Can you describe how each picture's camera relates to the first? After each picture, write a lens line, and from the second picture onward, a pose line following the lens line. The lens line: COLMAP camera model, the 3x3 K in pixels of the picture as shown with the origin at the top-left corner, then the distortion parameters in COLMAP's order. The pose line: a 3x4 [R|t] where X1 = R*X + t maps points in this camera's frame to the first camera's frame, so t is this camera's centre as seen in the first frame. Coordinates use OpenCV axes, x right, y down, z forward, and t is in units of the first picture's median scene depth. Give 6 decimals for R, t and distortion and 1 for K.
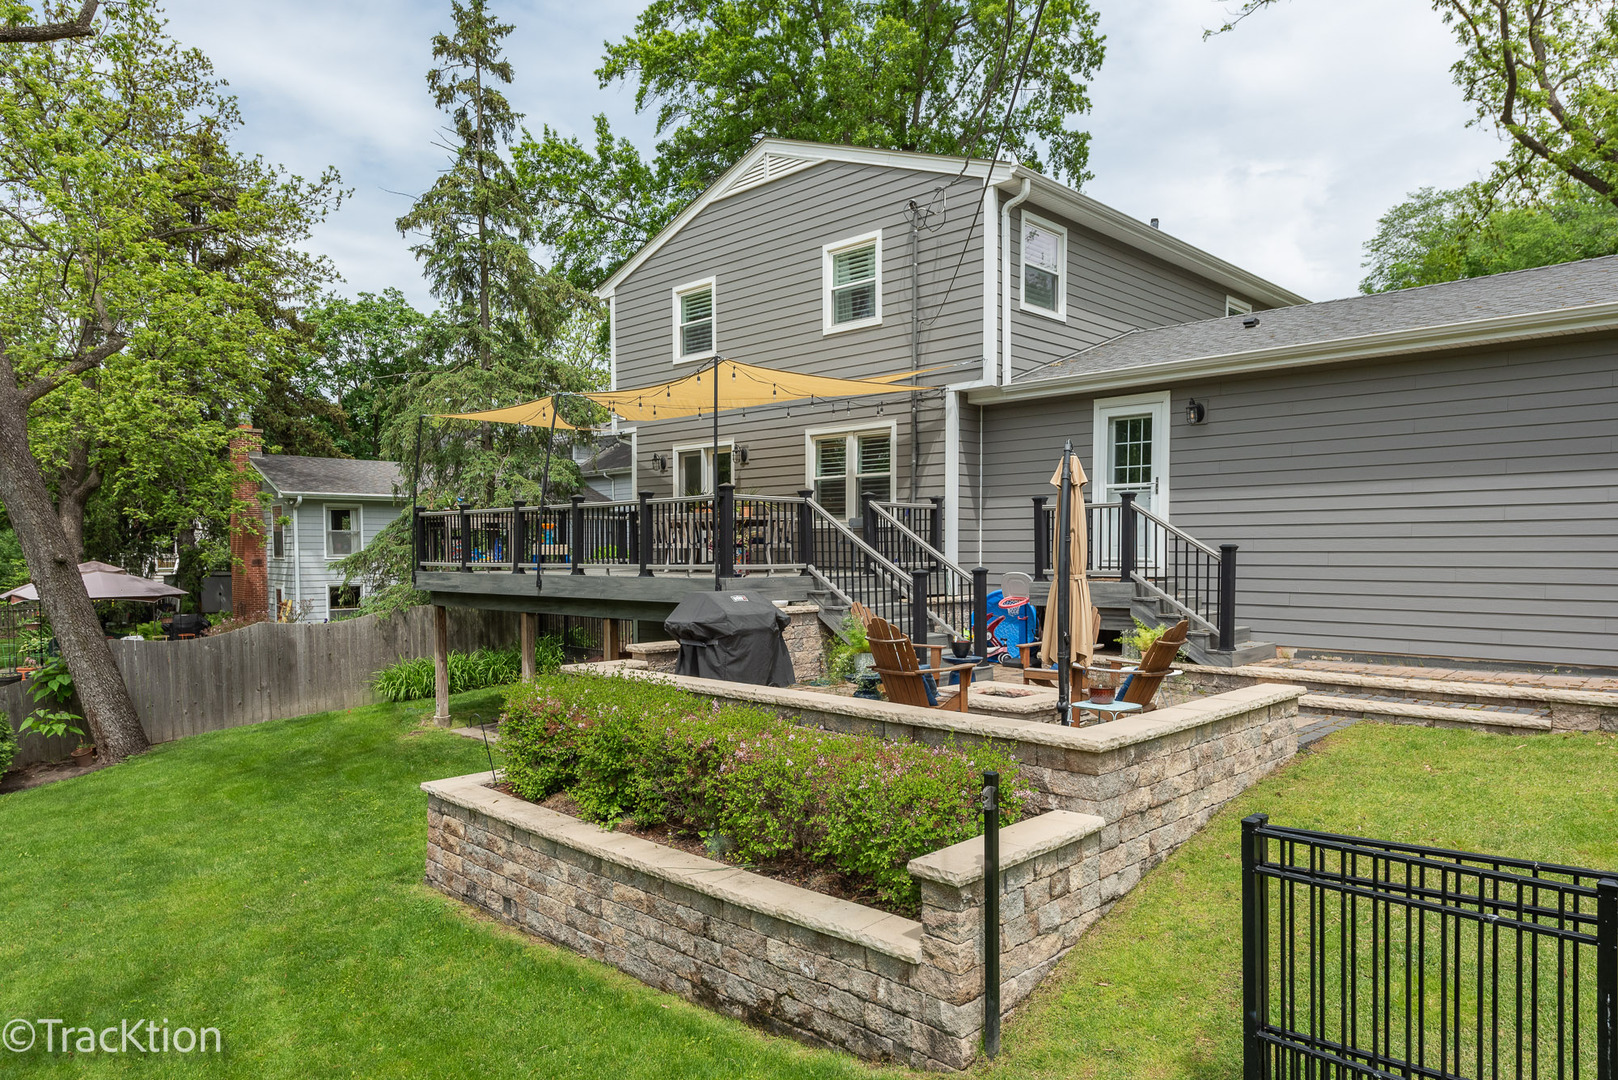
lens RADIAL K [[1049.6, 0, 820.2], [0, 1049.6, 571.0], [0, 0, 1]] dist [0.000699, -0.001163]
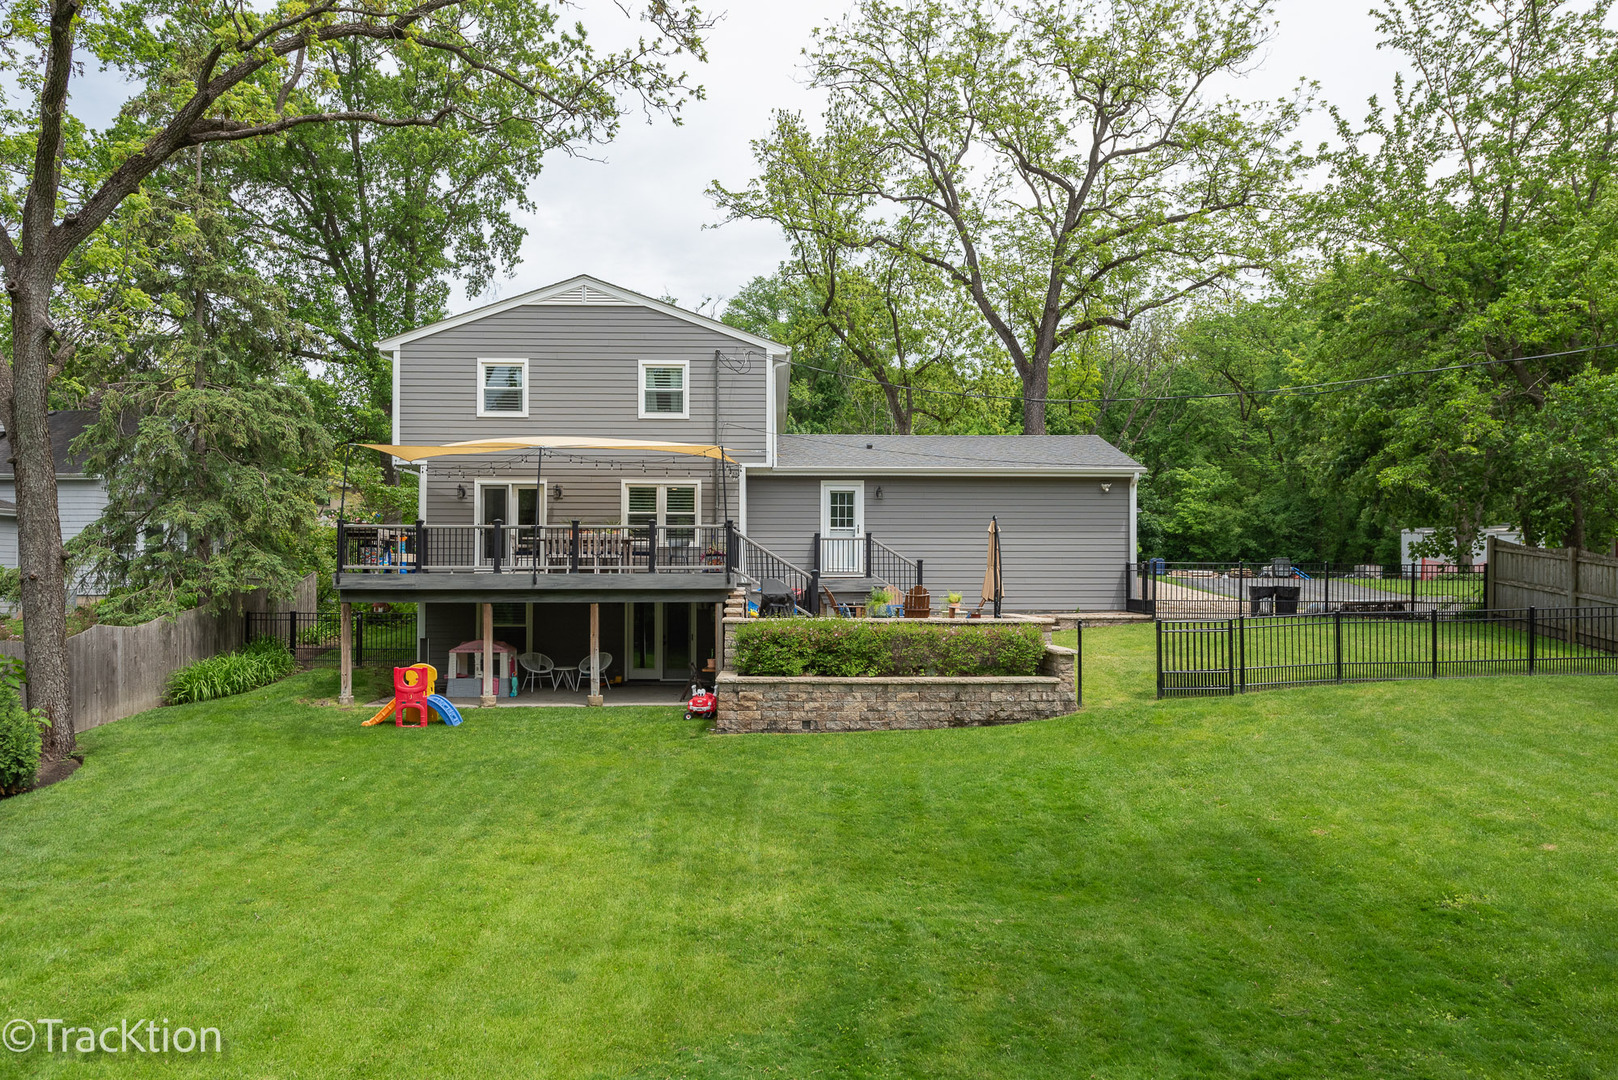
lens RADIAL K [[1117.6, 0, 808.3], [0, 1117.6, 540.9], [0, 0, 1]] dist [0.029821, 0.000573]
pose [[0.700007, 0.029960, 0.713507, -1.076832], [0.009965, 0.998613, -0.051708, 0.040193], [-0.714066, 0.043306, 0.698737, -0.321166]]
